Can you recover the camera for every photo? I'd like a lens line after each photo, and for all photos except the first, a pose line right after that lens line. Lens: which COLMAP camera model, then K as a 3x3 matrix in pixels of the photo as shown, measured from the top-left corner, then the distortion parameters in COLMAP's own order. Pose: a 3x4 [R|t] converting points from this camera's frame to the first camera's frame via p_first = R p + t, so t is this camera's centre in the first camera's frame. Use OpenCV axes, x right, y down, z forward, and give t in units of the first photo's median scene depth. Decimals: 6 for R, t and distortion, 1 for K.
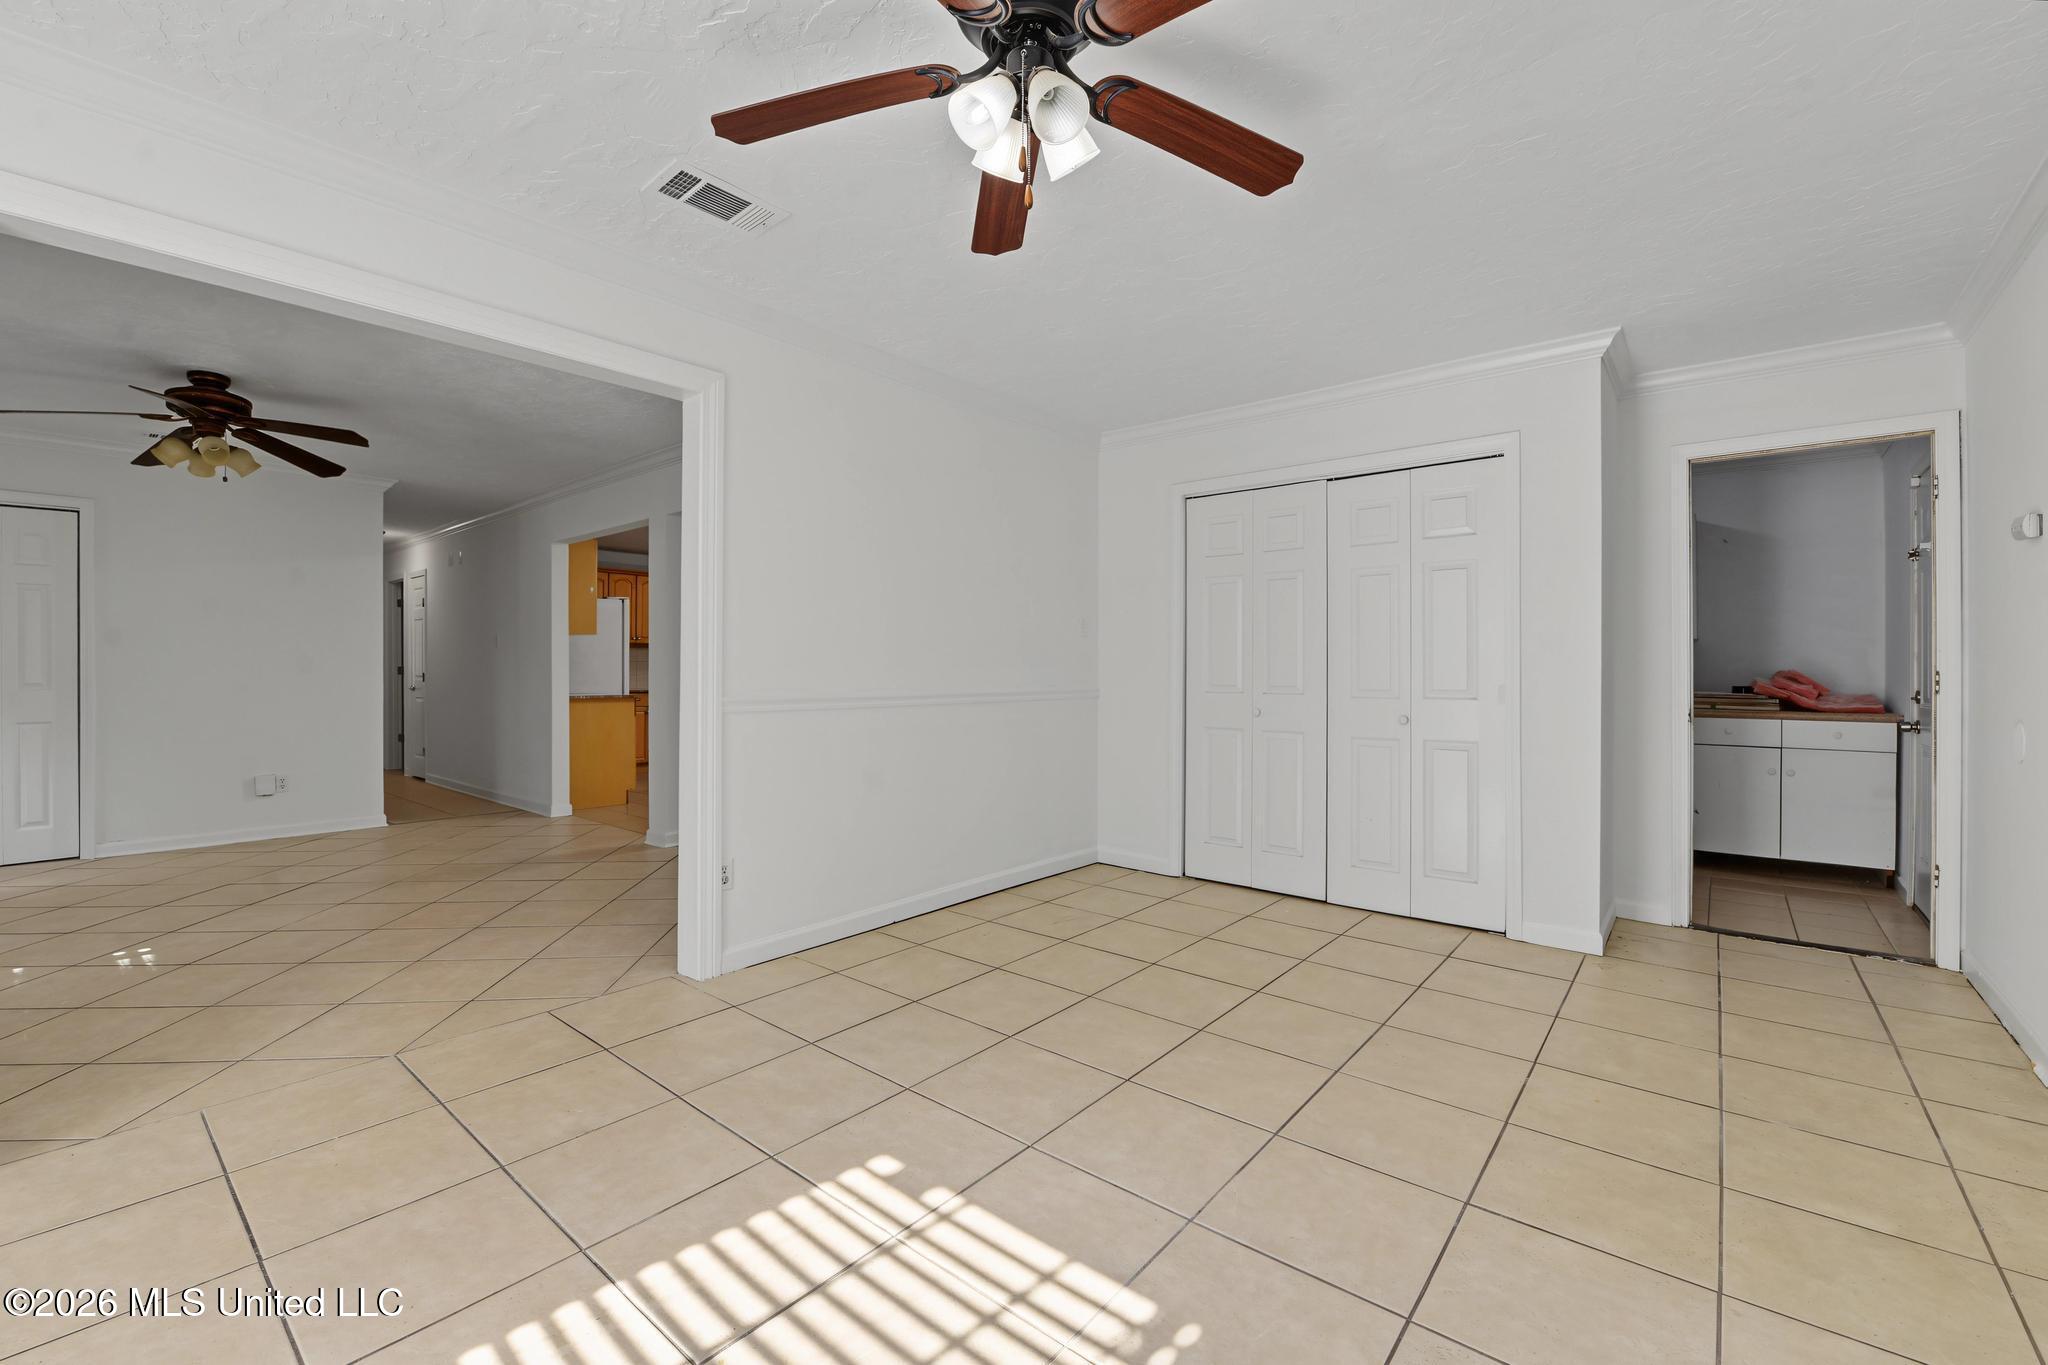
lens RADIAL K [[834.6, 0, 1038.5], [0, 834.6, 678.5], [0, 0, 1]] dist [-0.017393, -0.000047]
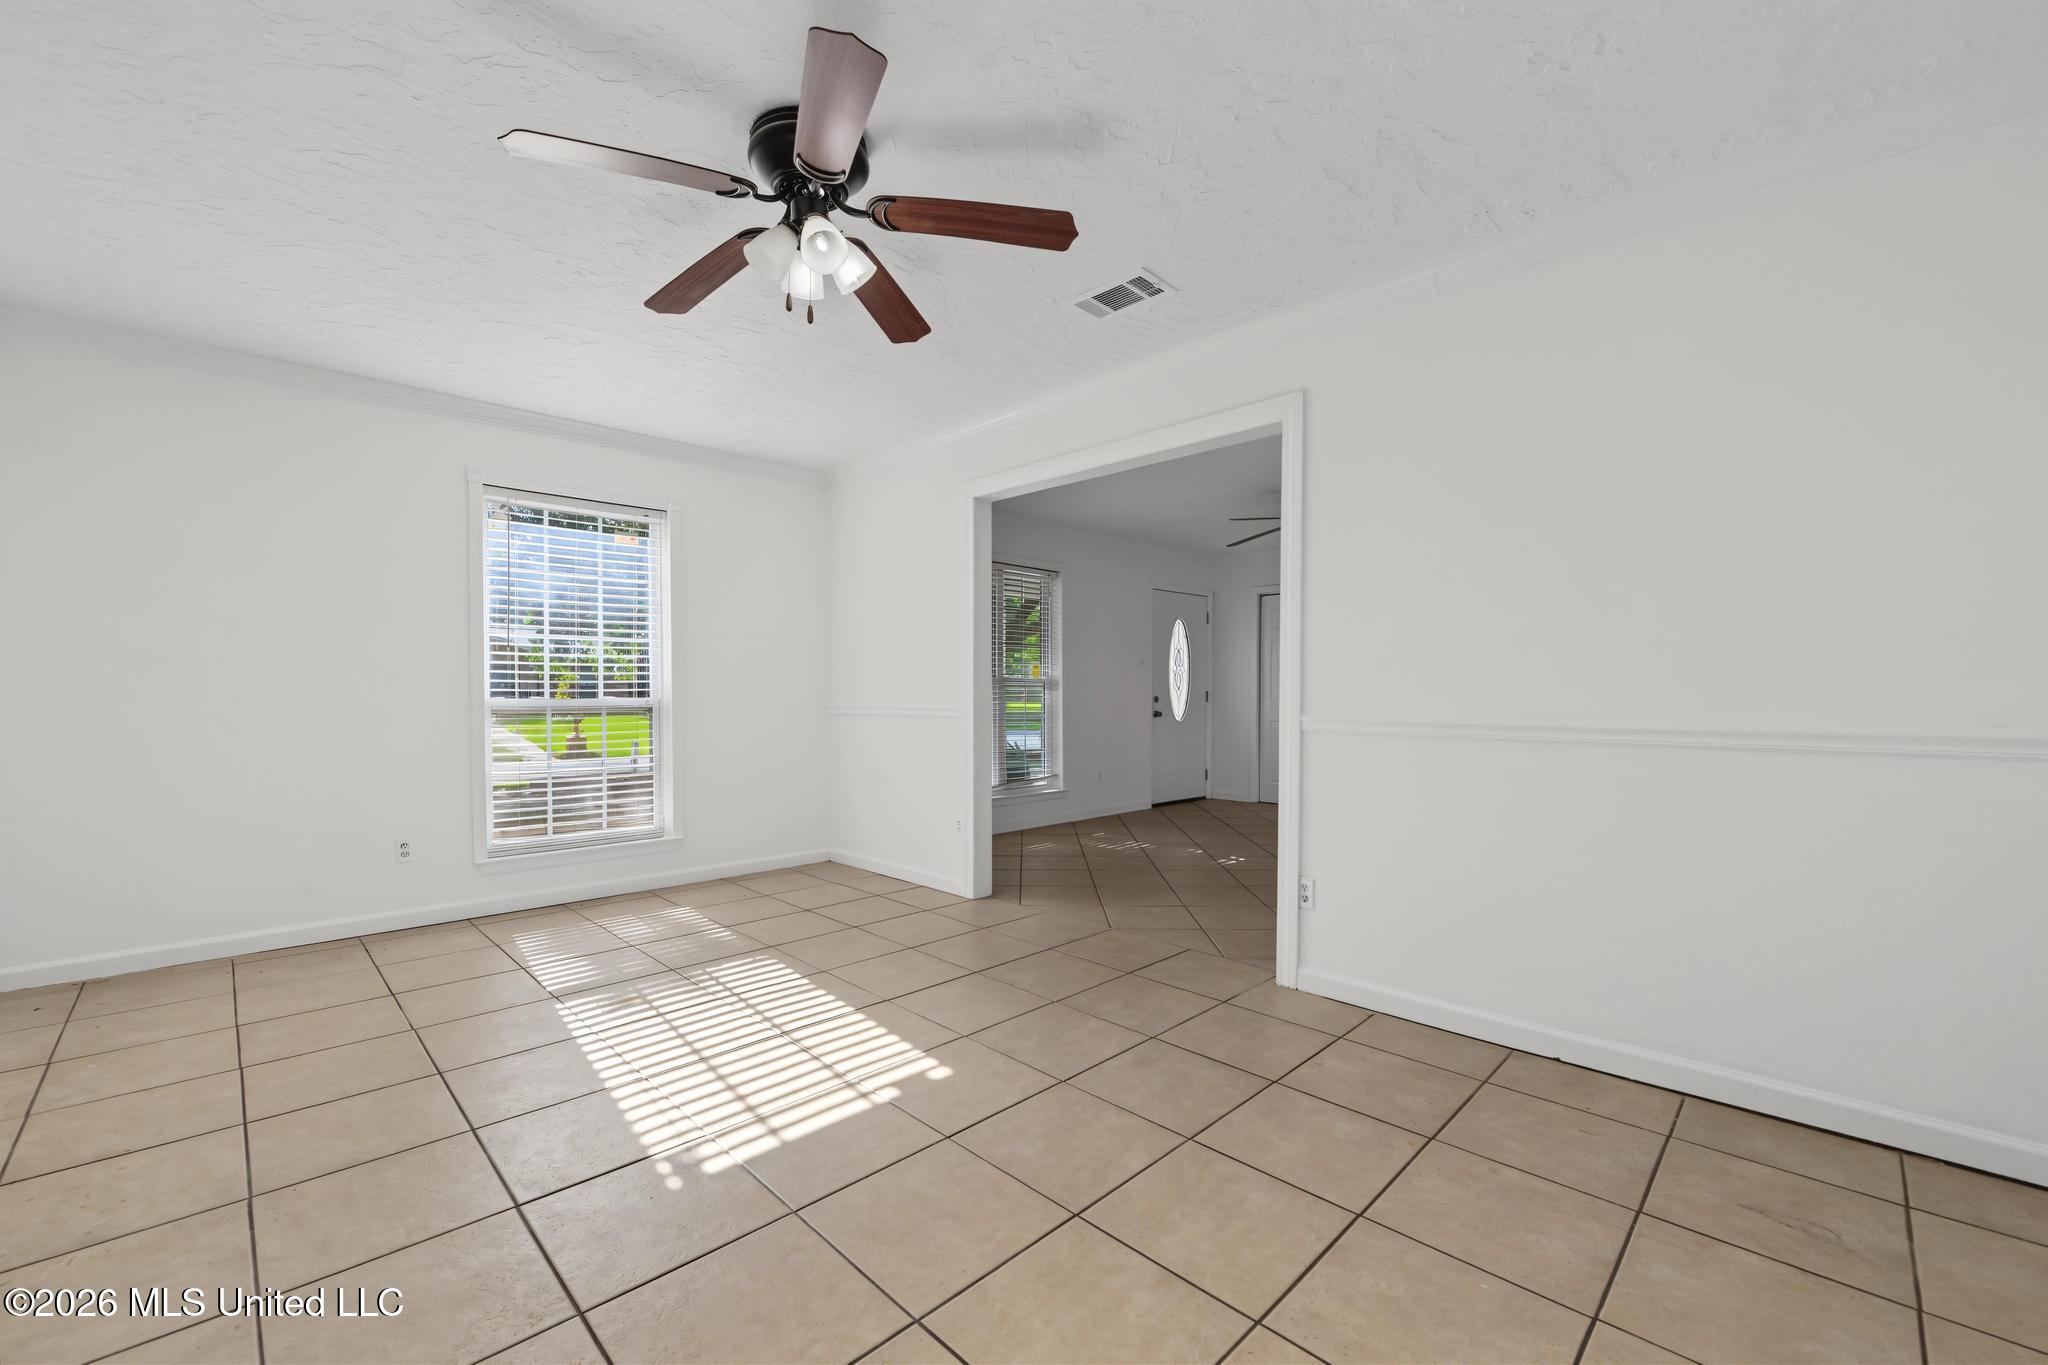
lens RADIAL K [[834.6, 0, 1023.8], [0, 834.6, 687.9], [0, 0, 1]] dist [-0.017393, -0.000047]
pose [[-0.105706, -0.005837, -0.994380, 0.879415], [-0.012083, 0.999916, -0.004585, -0.002946], [0.994324, 0.011531, -0.105767, 1.024397]]
